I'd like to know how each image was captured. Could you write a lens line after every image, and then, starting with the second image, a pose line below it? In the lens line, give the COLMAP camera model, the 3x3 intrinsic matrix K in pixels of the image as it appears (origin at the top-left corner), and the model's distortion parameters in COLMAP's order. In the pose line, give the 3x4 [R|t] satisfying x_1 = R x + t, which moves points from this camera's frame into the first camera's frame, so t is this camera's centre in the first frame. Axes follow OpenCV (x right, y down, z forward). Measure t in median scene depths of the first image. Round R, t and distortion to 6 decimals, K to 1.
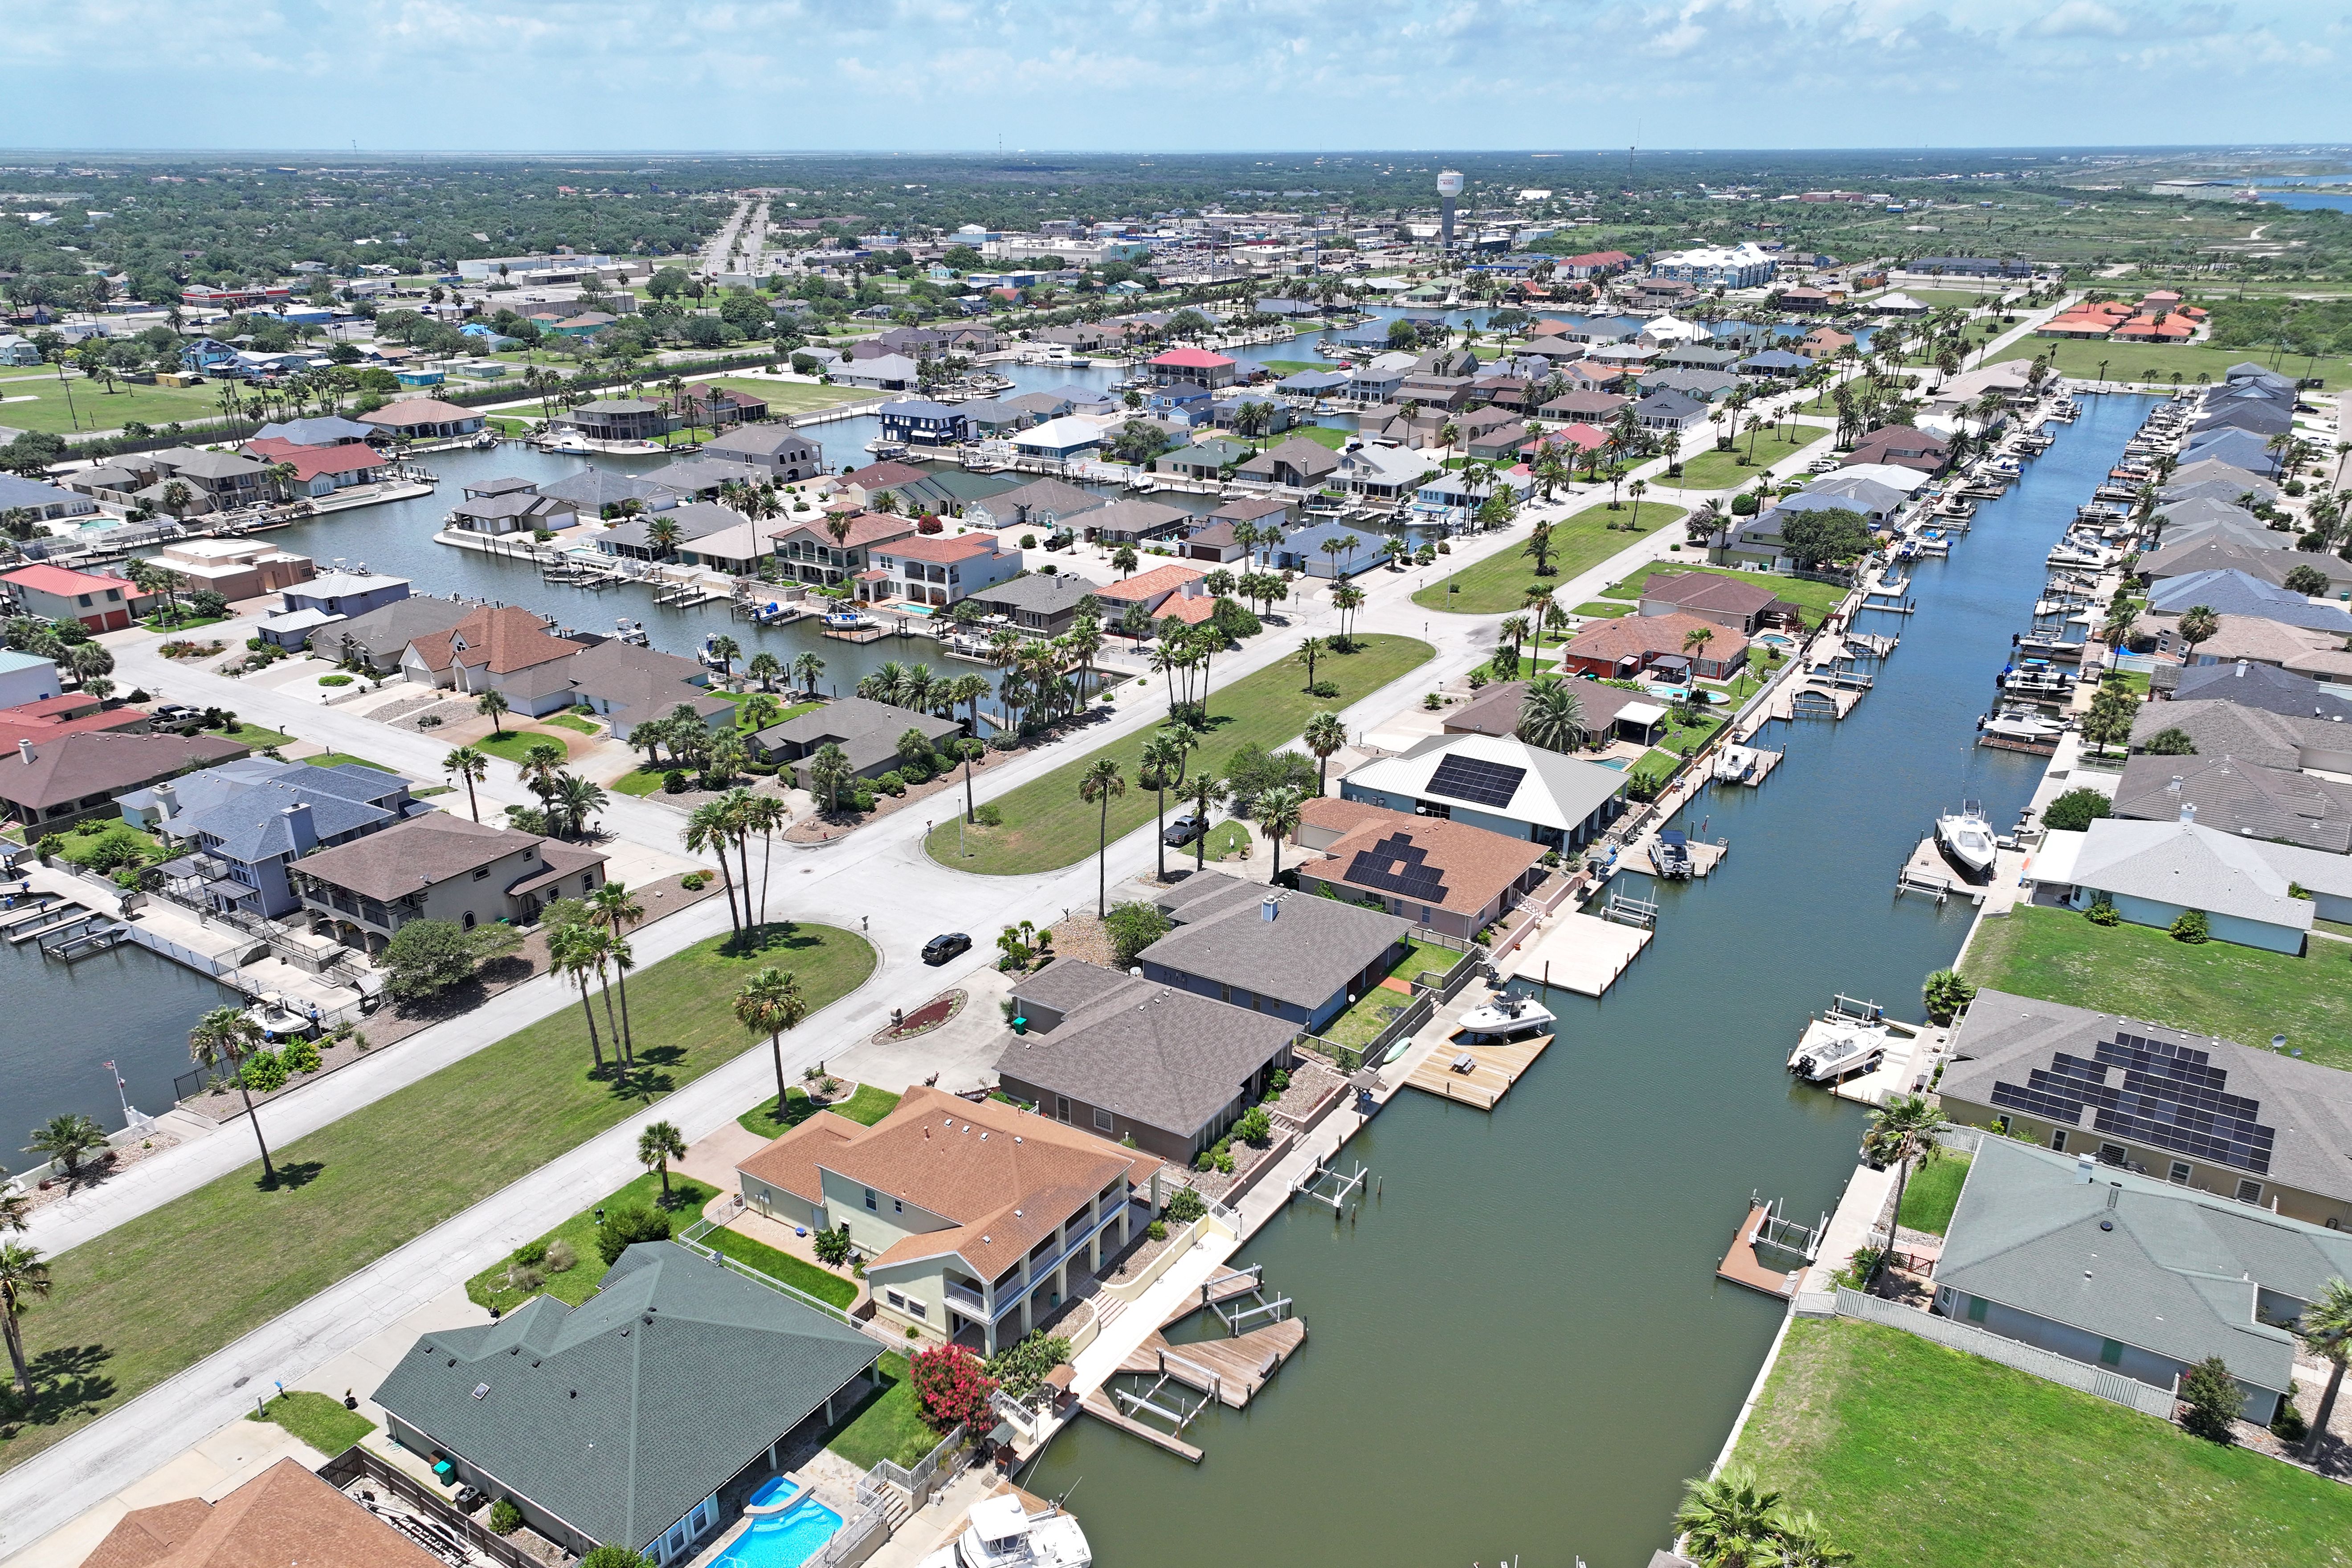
lens RADIAL K [[1697.3, 0, 1176.0], [0, 1697.3, 784.0], [0, 0, 1]] dist [0.005326, 0.013603]
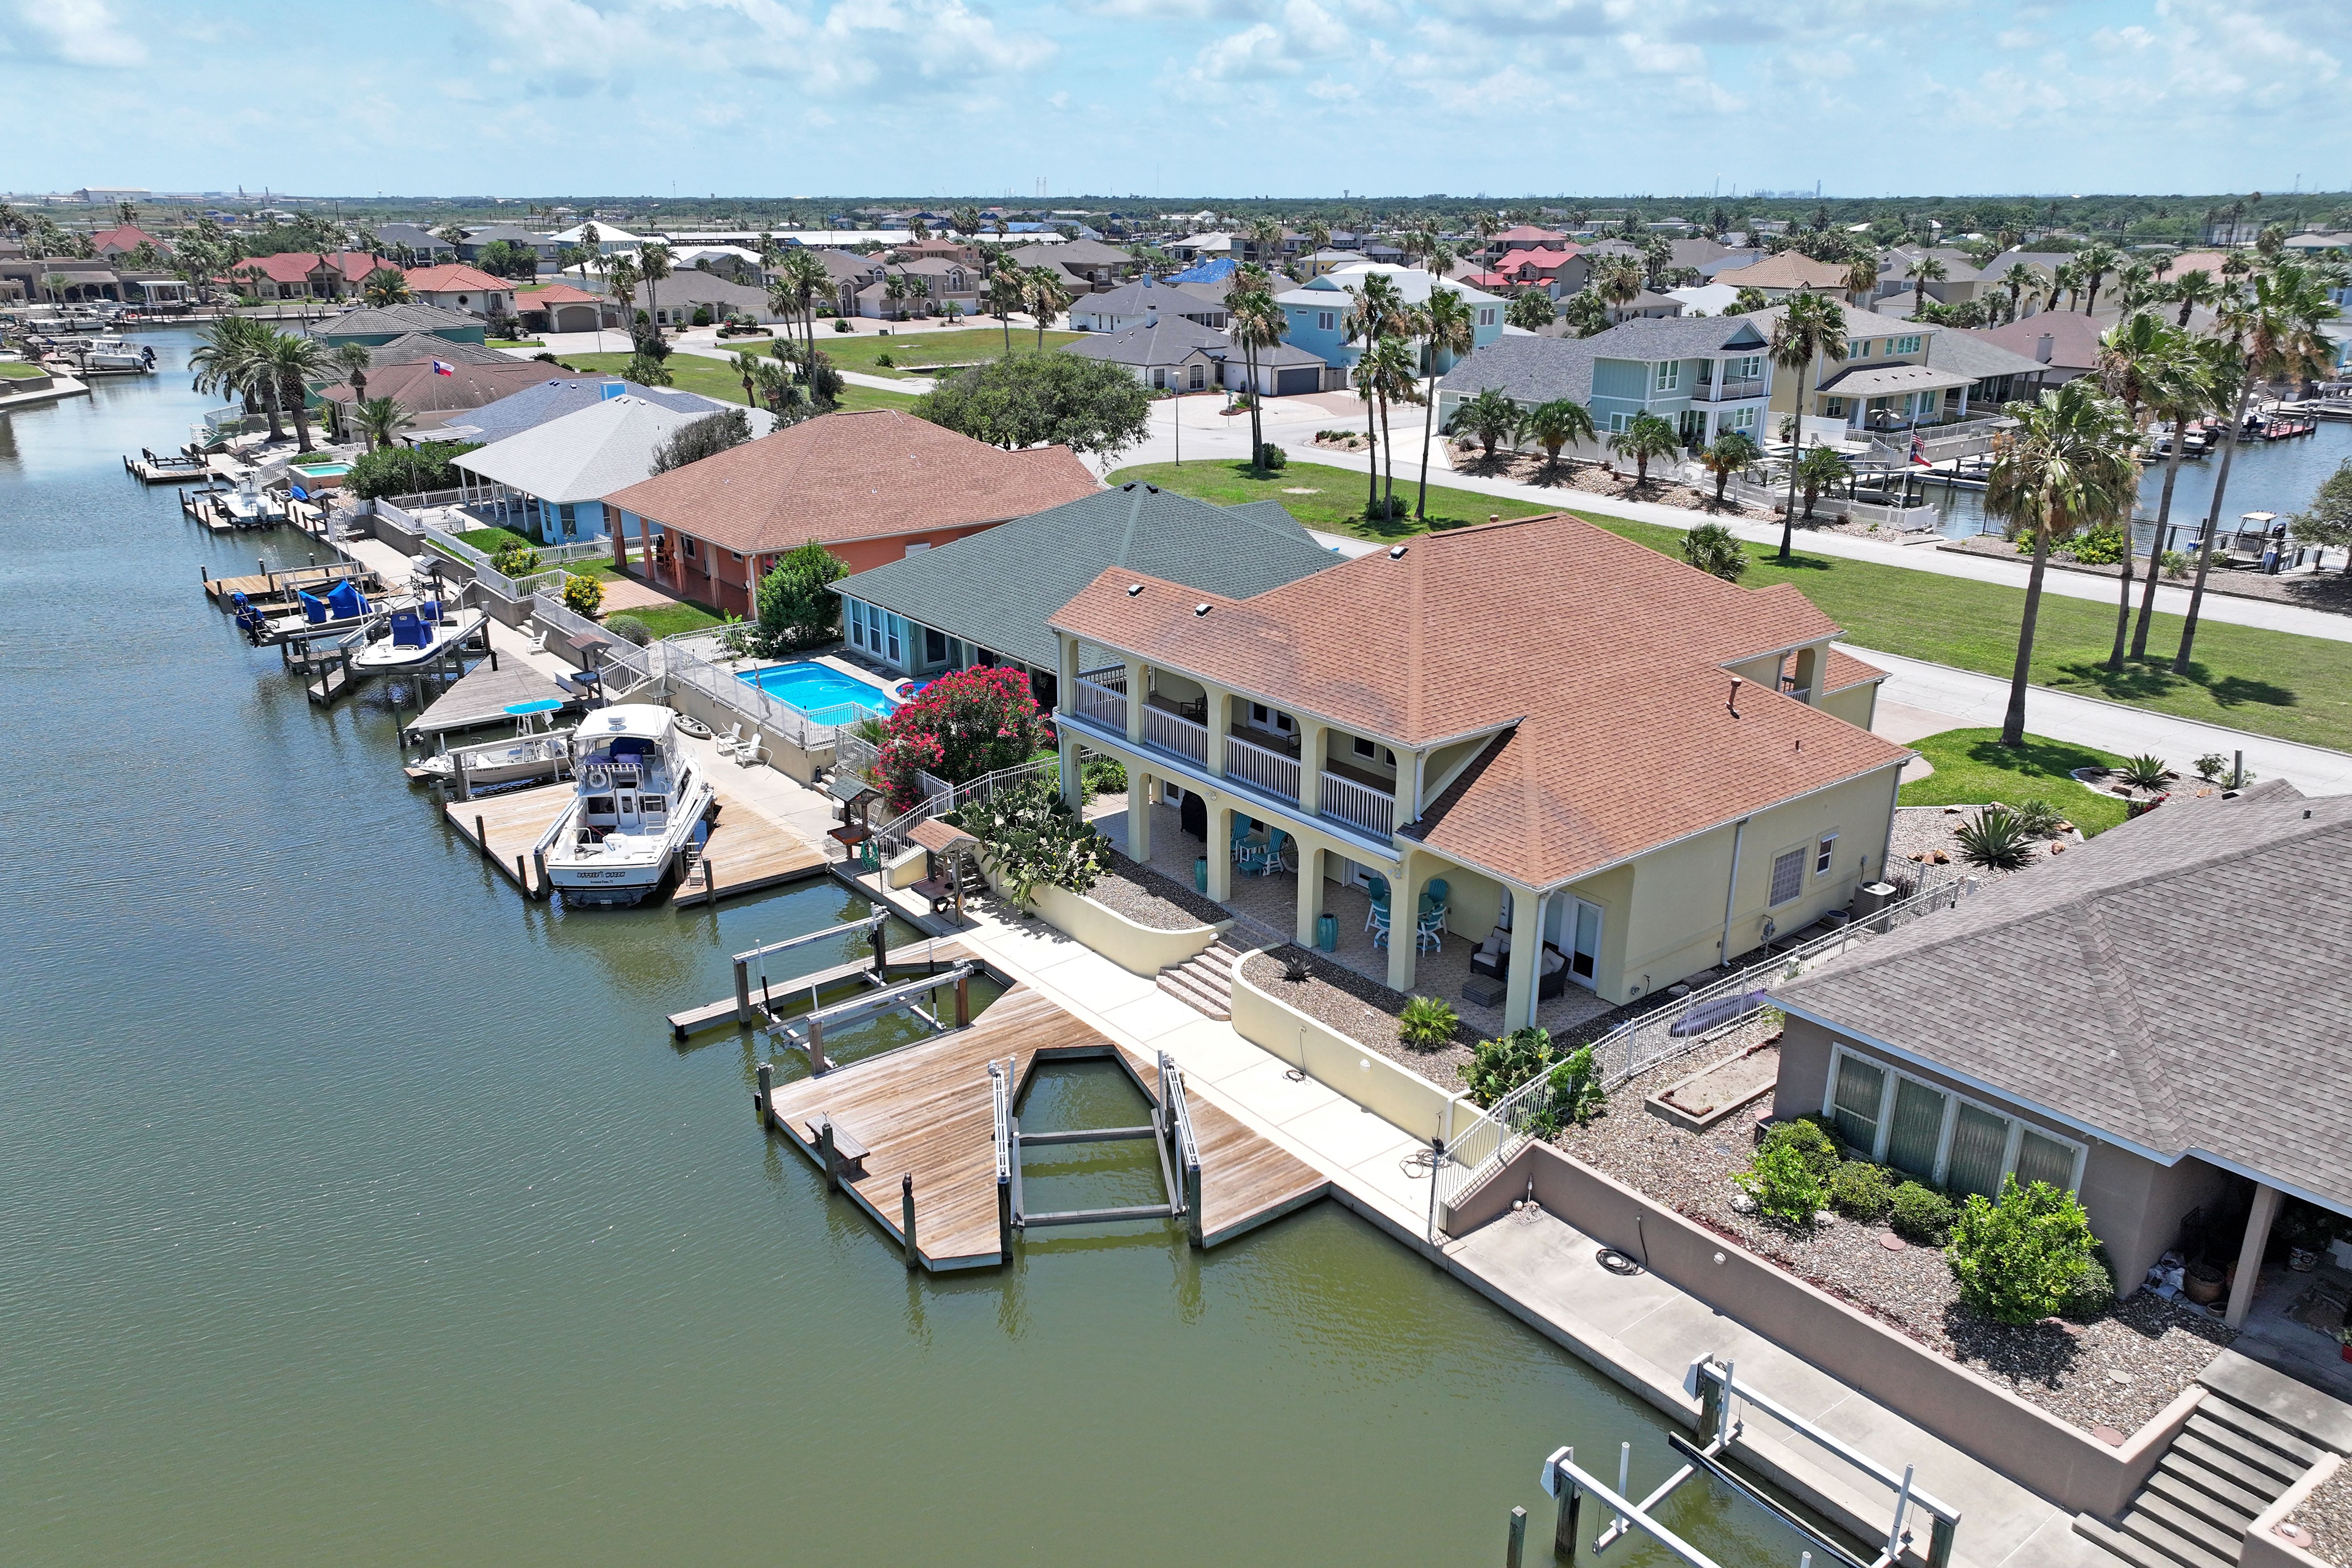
lens RADIAL K [[1697.3, 0, 1176.0], [0, 1697.3, 784.0], [0, 0, 1]] dist [0.005326, 0.013603]
pose [[-0.335101, 0.310997, -0.889375, 0.212026], [-0.330928, 0.844960, 0.420154, 0.067926], [0.882153, 0.435113, -0.180230, 0.715460]]
